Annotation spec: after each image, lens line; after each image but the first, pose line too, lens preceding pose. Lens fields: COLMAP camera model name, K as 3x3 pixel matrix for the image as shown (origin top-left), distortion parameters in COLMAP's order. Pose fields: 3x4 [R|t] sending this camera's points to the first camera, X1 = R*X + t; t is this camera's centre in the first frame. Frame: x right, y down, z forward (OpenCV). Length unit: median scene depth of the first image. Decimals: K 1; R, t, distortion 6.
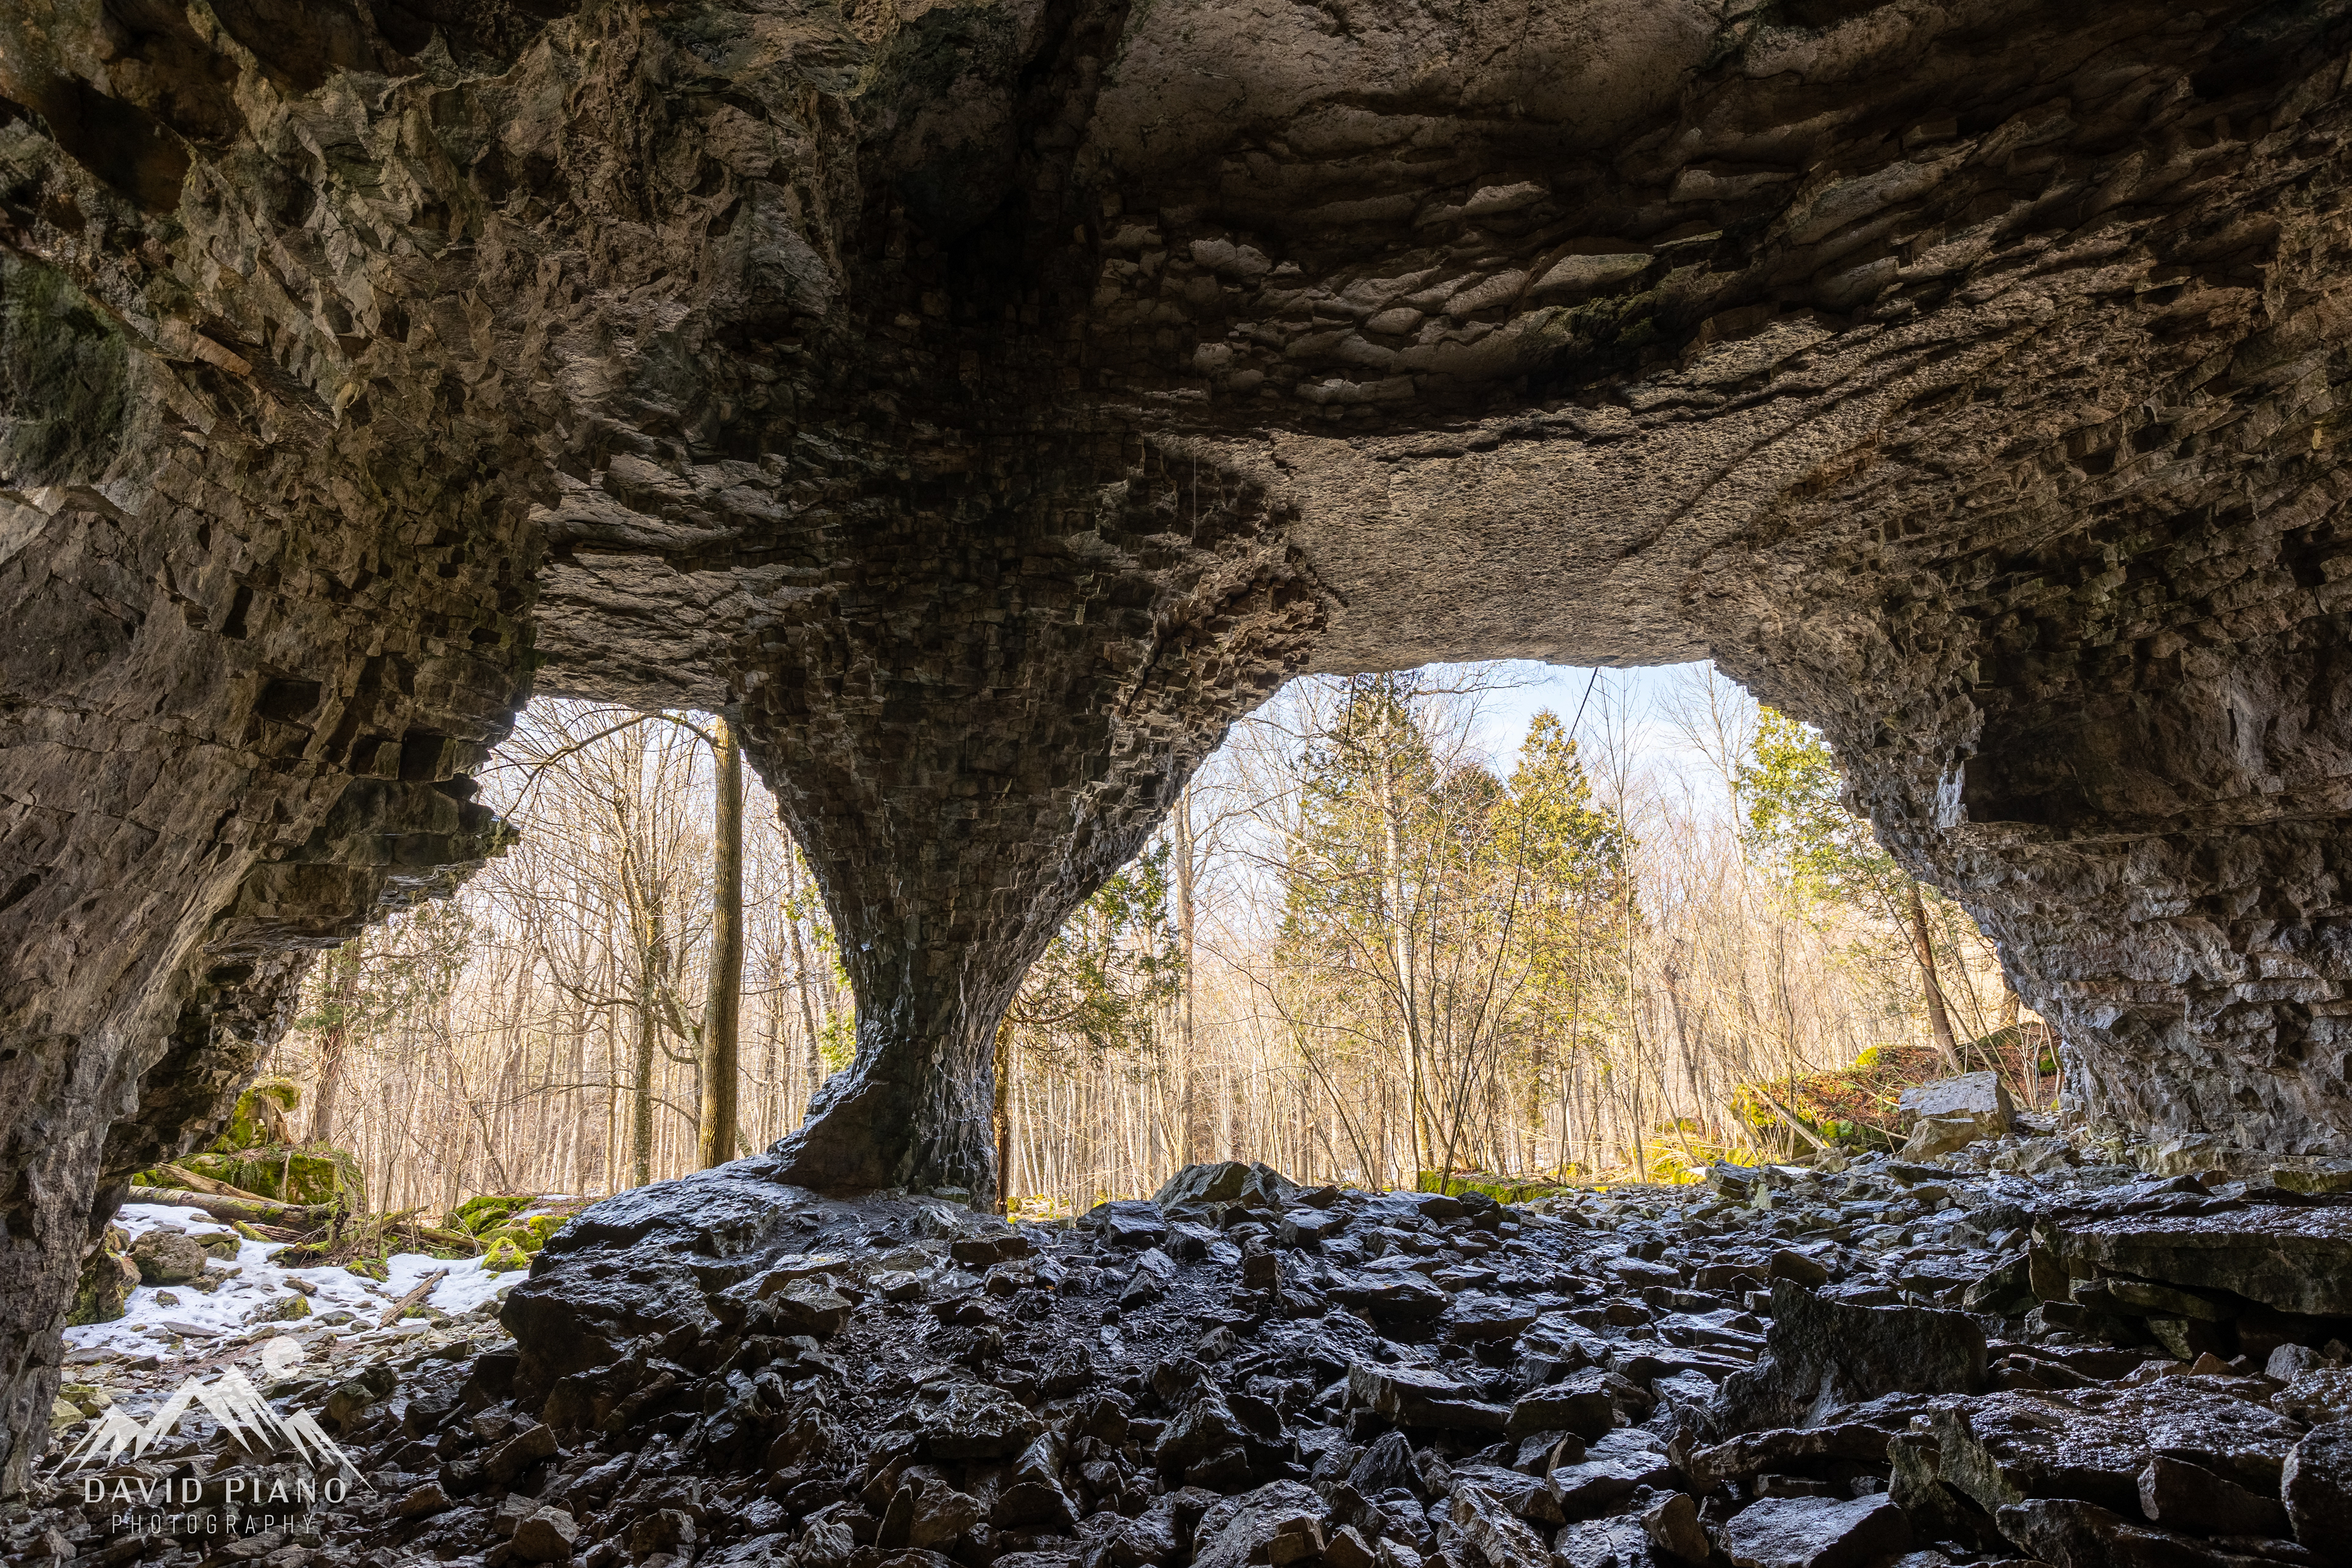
lens RADIAL K [[1054.1, 0, 1178.0], [0, 1054.1, 784.5], [0, 0, 1]] dist [-0.019240, -0.000397]
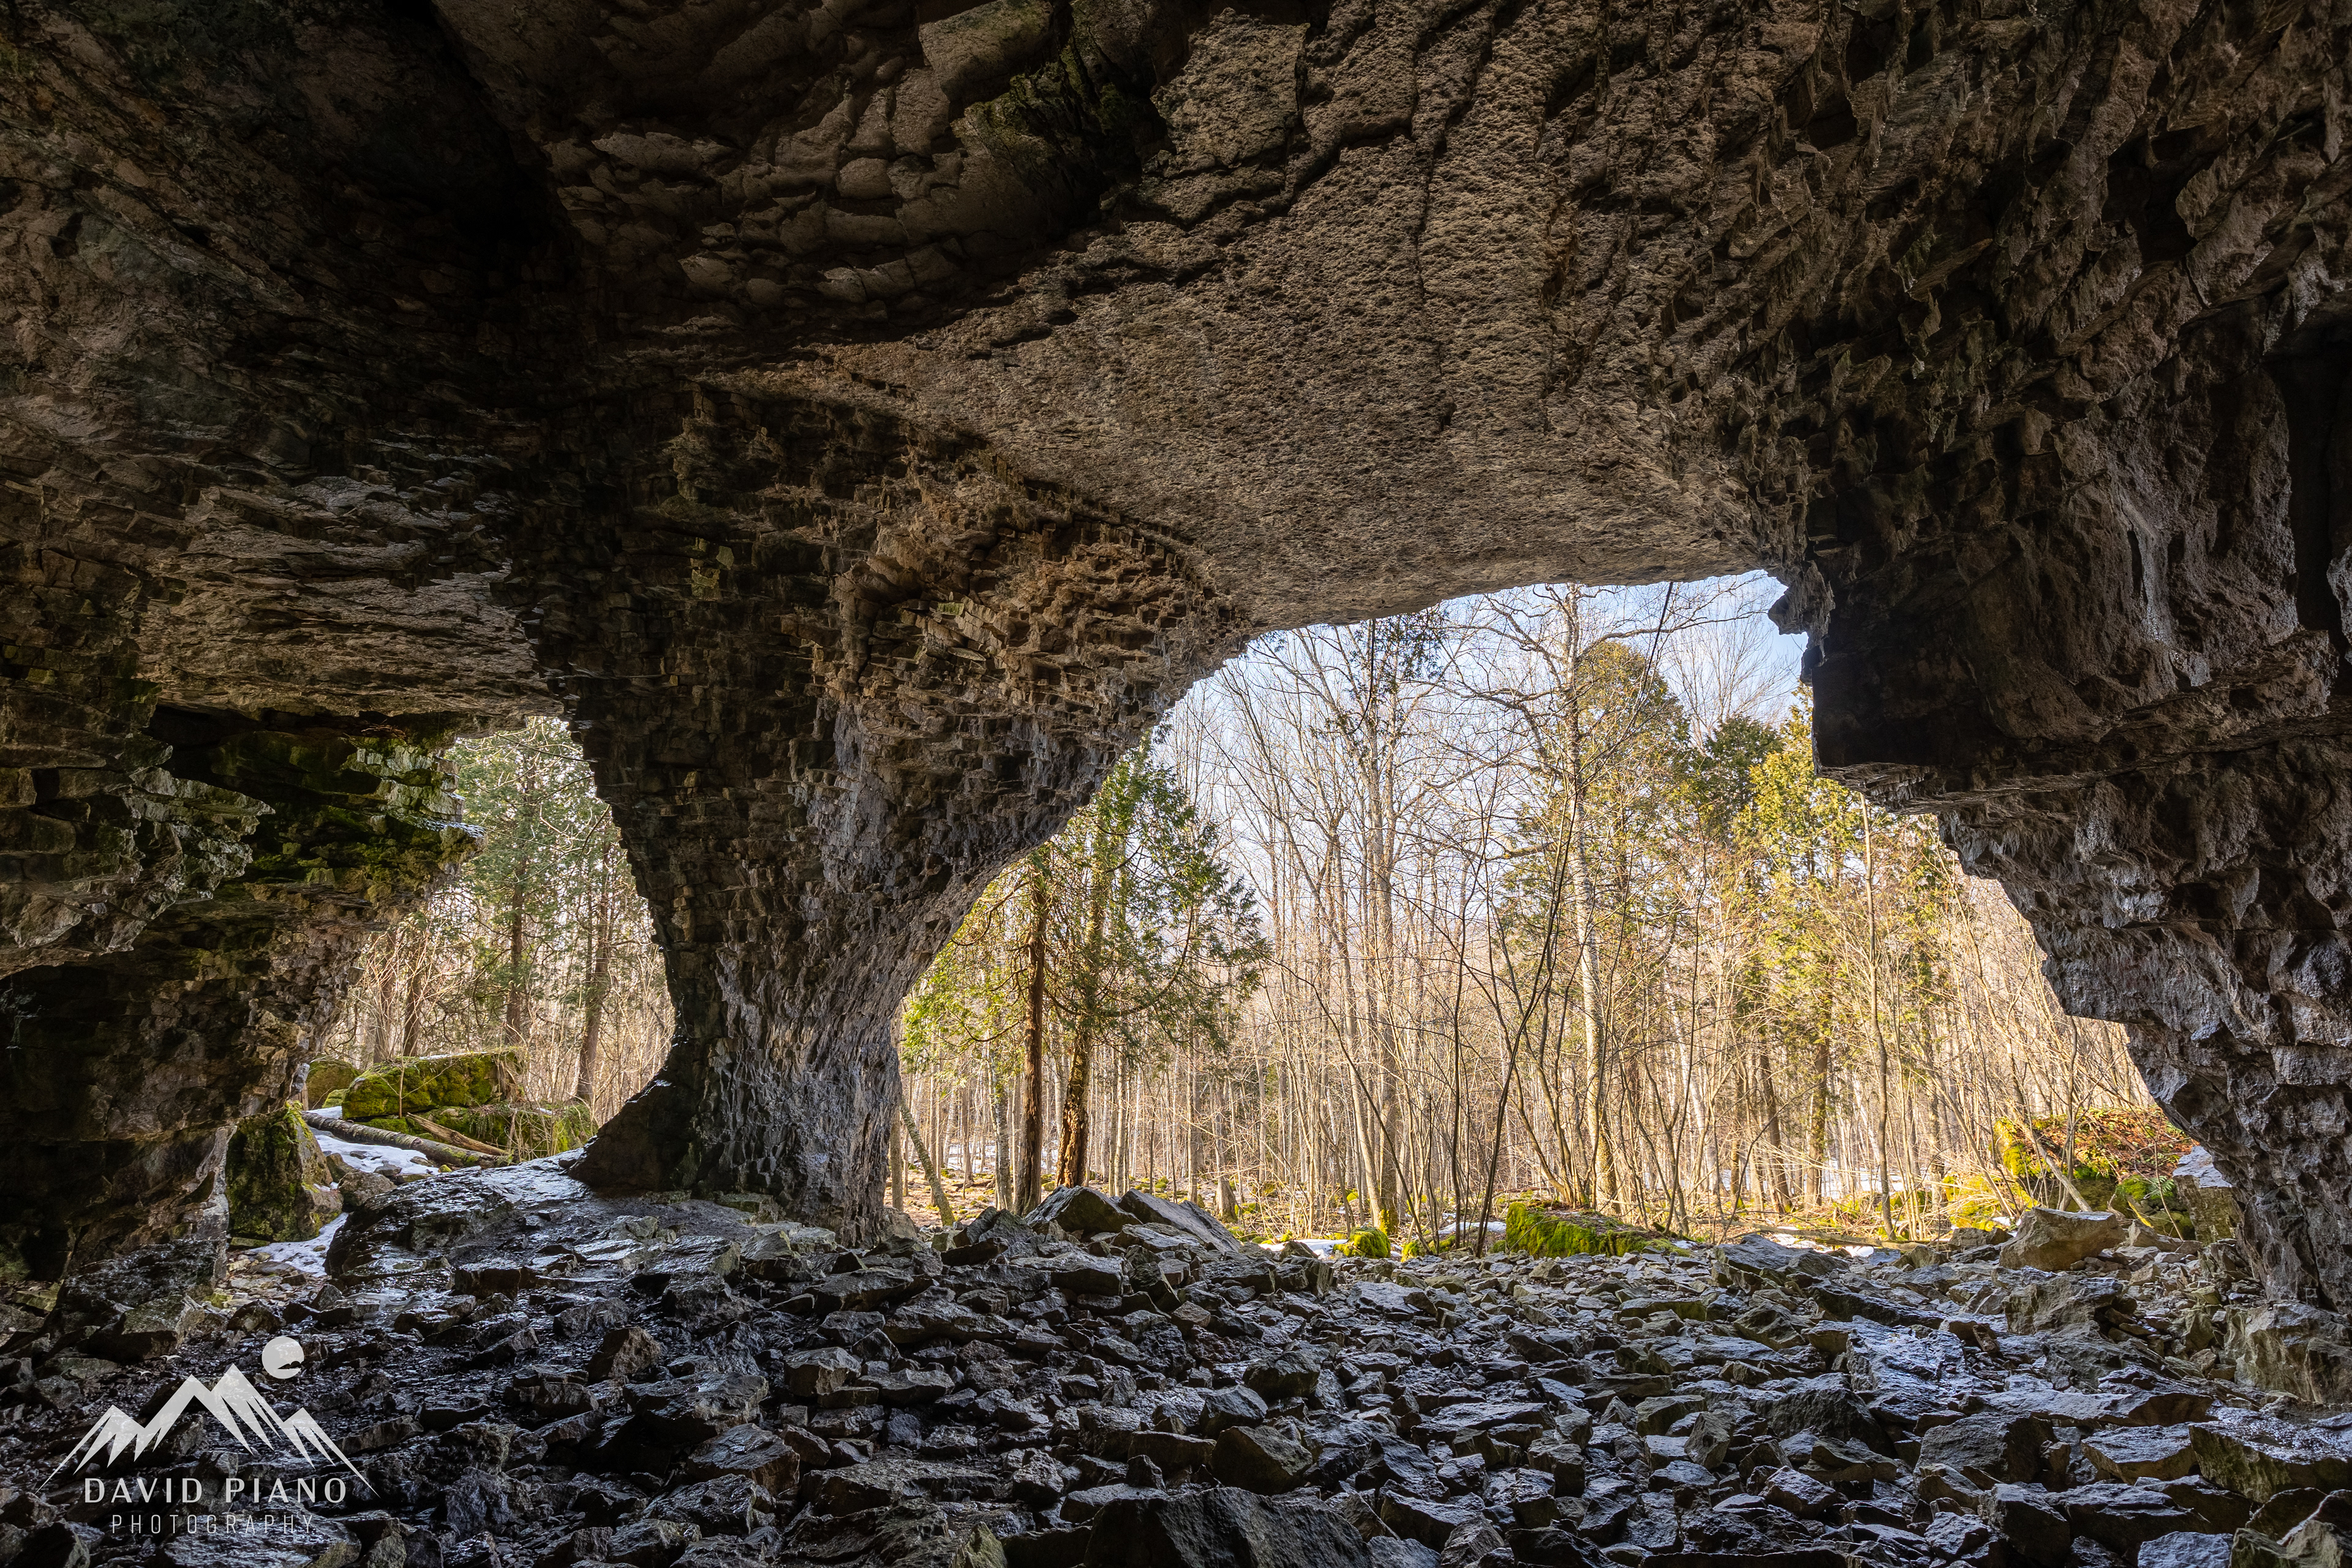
lens RADIAL K [[1054.1, 0, 1175.7], [0, 1054.1, 787.5], [0, 0, 1]] dist [-0.019240, -0.000397]
pose [[0.941979, -0.045146, -0.332621, 0.629890], [0.052945, 0.998493, 0.014417, 0.019993], [0.331469, -0.031191, 0.942950, 0.294261]]
